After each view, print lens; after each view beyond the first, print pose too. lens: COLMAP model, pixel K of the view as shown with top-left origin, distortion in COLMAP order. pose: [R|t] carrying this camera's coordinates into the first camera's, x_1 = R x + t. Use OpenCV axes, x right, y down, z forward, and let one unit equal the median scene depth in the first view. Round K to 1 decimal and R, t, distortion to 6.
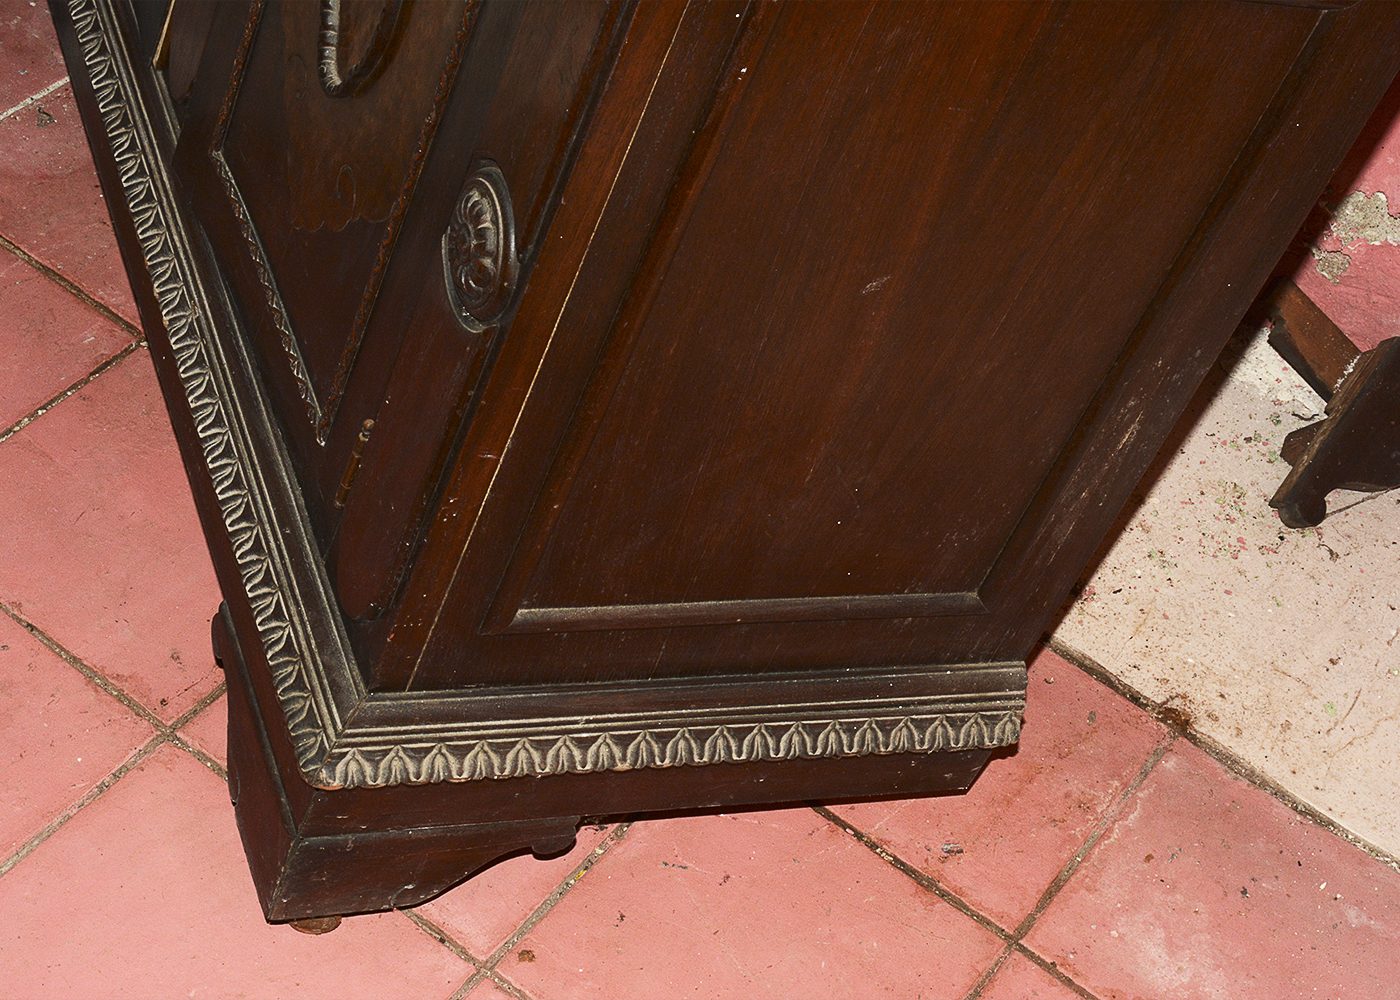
lens RADIAL K [[2623.4, 0, 700.0], [0, 2623.4, 500.0], [0, 0, 1]] dist [-0.123369, 0.003735]
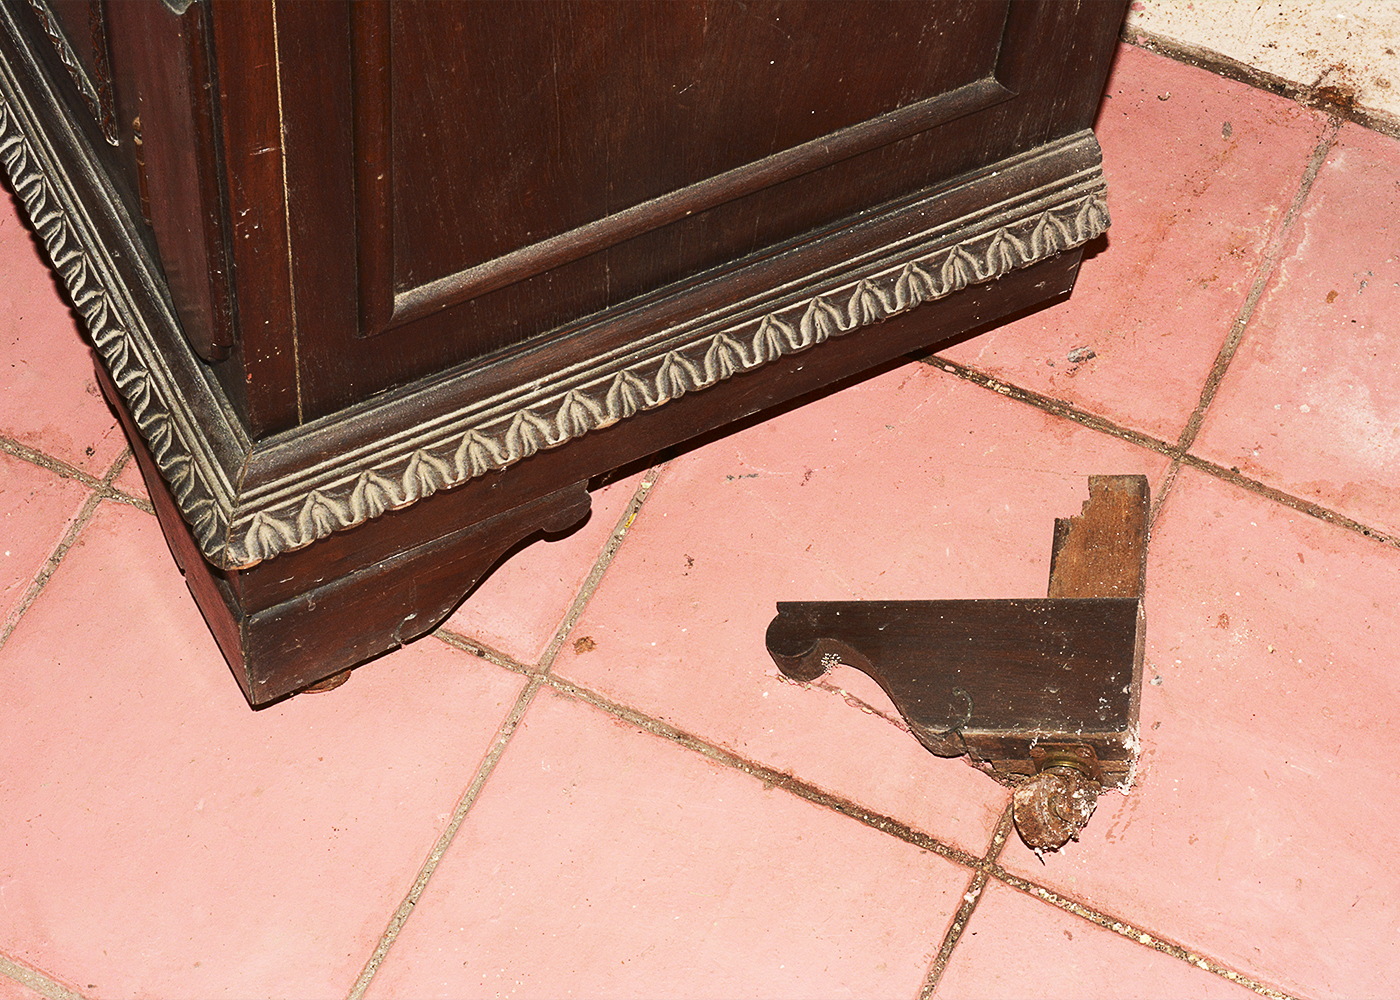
lens RADIAL K [[2878.9, 0, 700.0], [0, 2878.9, 500.0], [0, 0, 1]] dist [-0.104679, -0.013465]
pose [[0.956161, -0.253052, -0.147381, 0.118024], [0.281777, 0.932059, 0.227746, -0.065477], [0.079737, -0.259291, 0.962502, 0.157393]]
